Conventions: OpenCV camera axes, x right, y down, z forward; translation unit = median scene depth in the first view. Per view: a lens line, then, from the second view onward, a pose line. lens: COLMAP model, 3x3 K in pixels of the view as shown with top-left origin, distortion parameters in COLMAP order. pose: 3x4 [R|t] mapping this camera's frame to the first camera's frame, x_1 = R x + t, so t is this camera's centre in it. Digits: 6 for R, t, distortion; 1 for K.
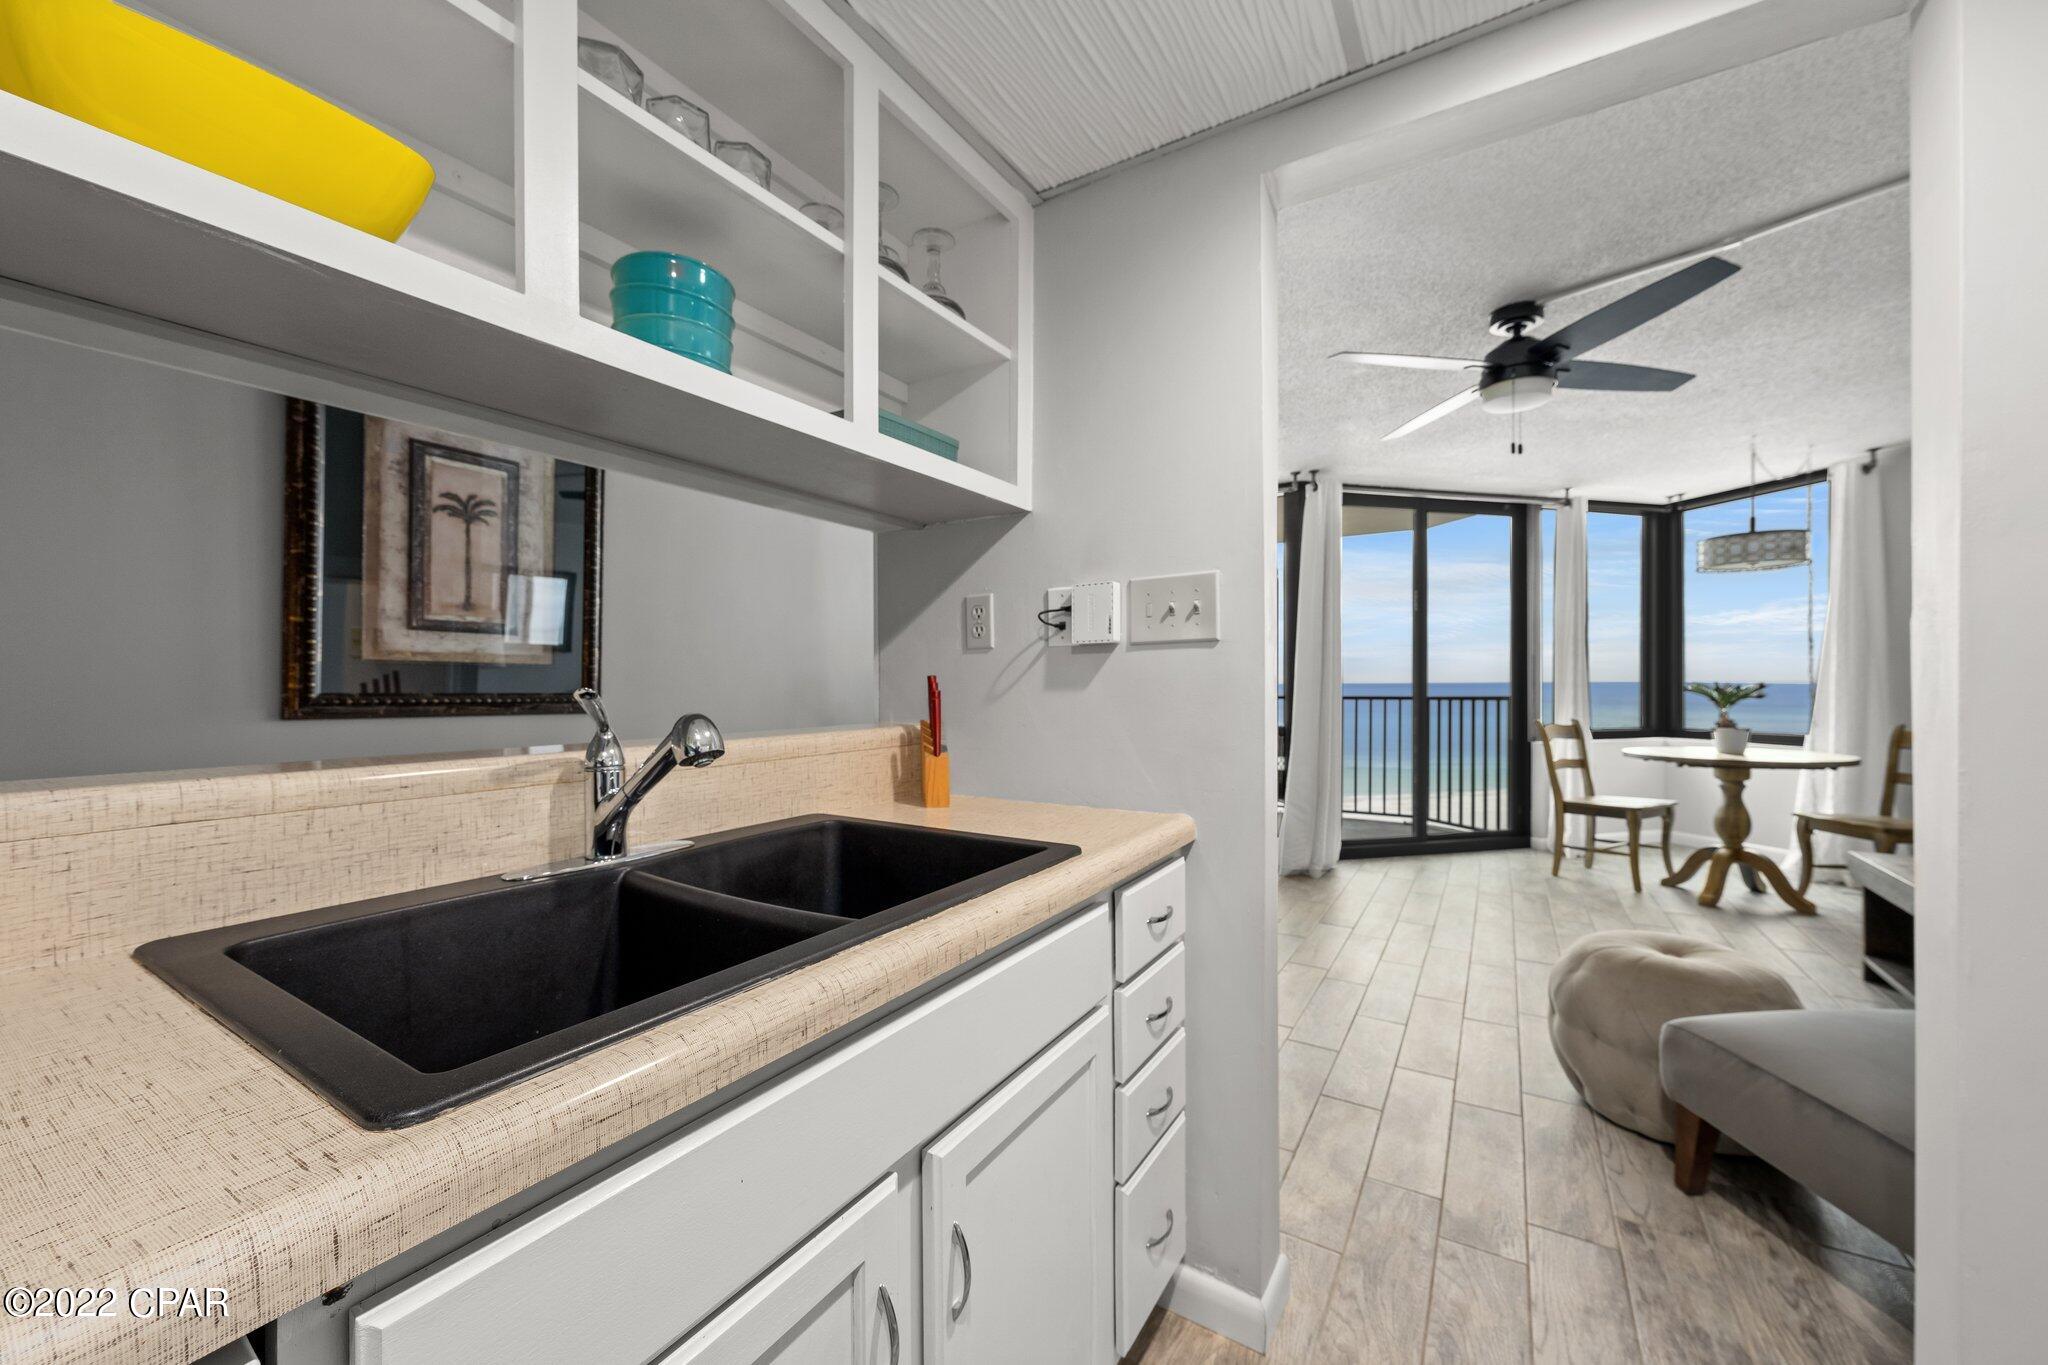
lens RADIAL K [[771.7, 0, 1027.2], [0, 771.7, 688.7], [0, 0, 1]] dist [0.001486, 0.000205]
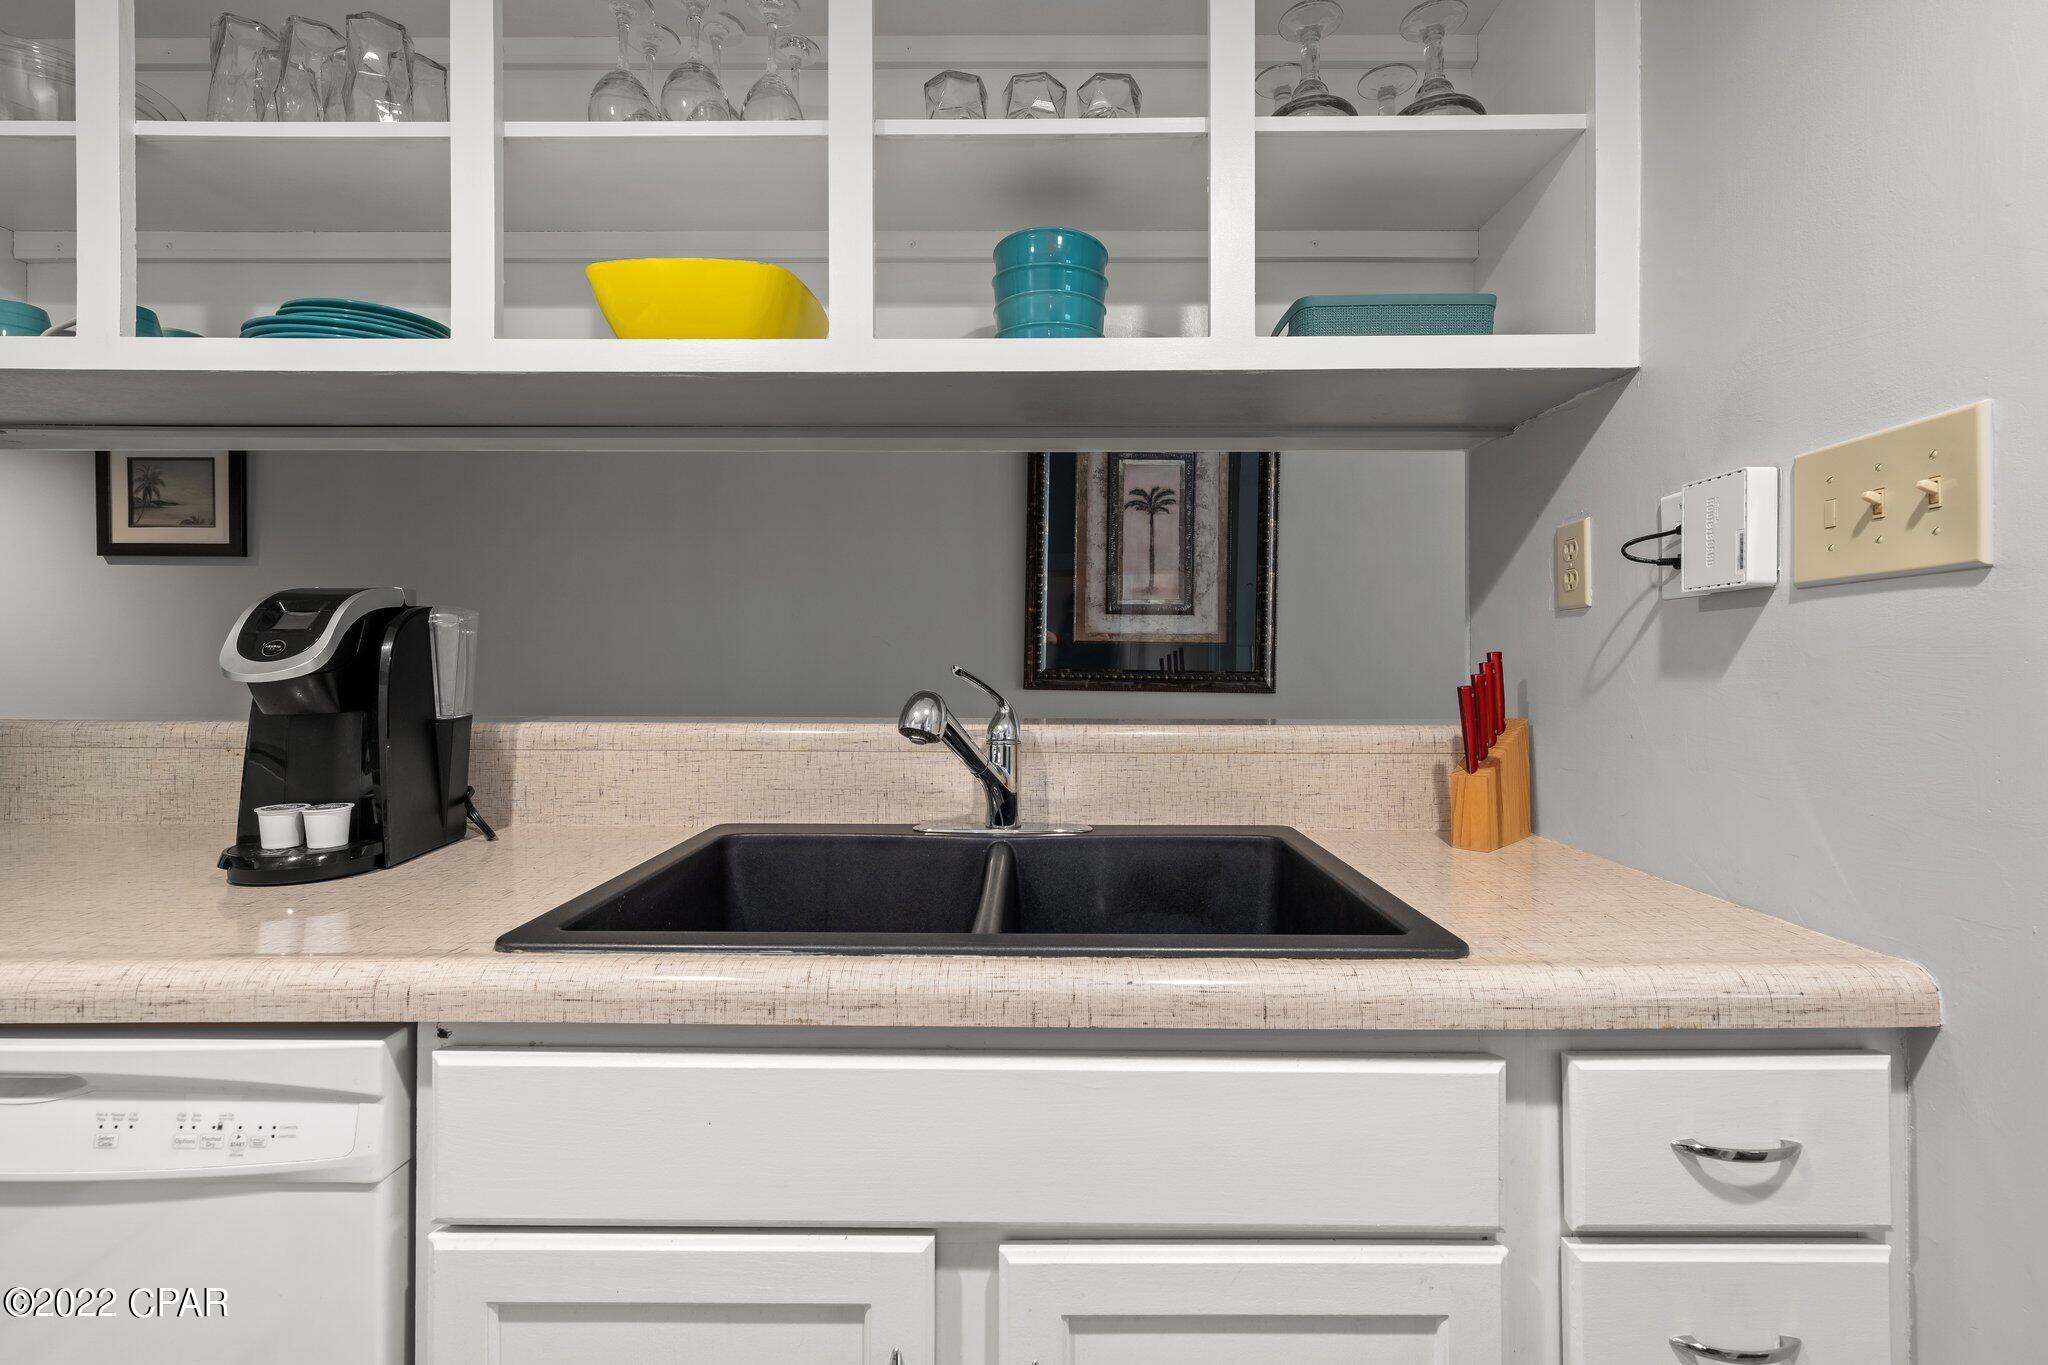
lens RADIAL K [[890.9, 0, 1031.6], [0, 890.9, 658.6], [0, 0, 1]] dist [-0.000193, -0.000099]
pose [[0.522139, 0.001859, -0.852859, 0.257730], [-0.011692, 0.999919, -0.004979, -0.002506], [0.852780, 0.012571, 0.522118, 0.202681]]
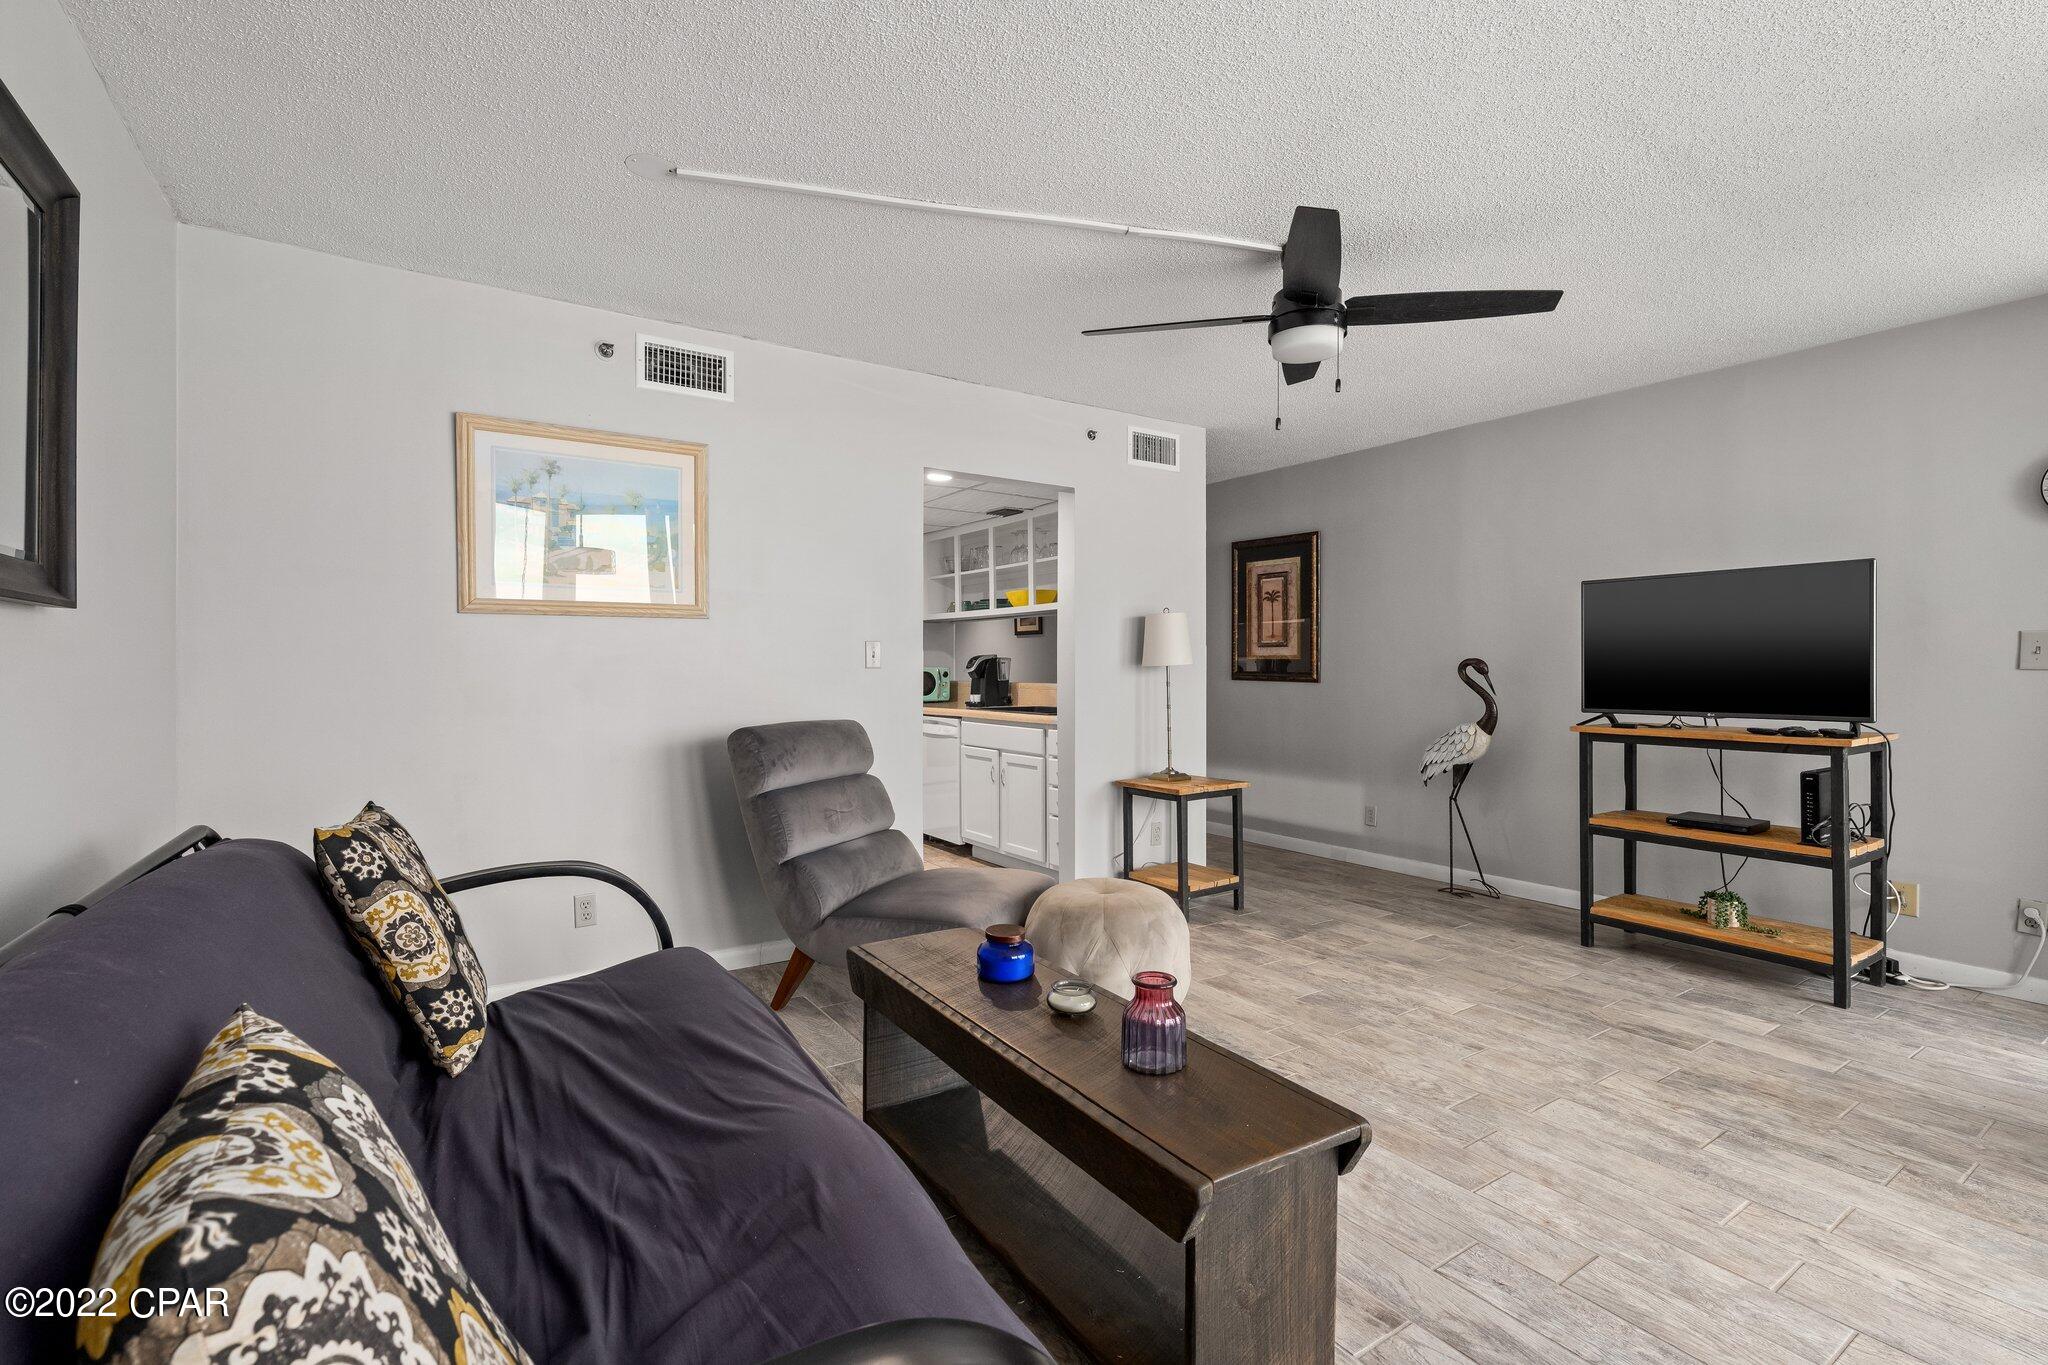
lens RADIAL K [[928.0, 0, 1034.8], [0, 928.0, 663.0], [0, 0, 1]] dist [0.003624, 0.000029]
pose [[-0.407735, 0.001202, -0.913100, 2.267828], [-0.004600, 0.999984, 0.003370, -0.027973], [0.913089, 0.005574, -0.407723, 1.511390]]
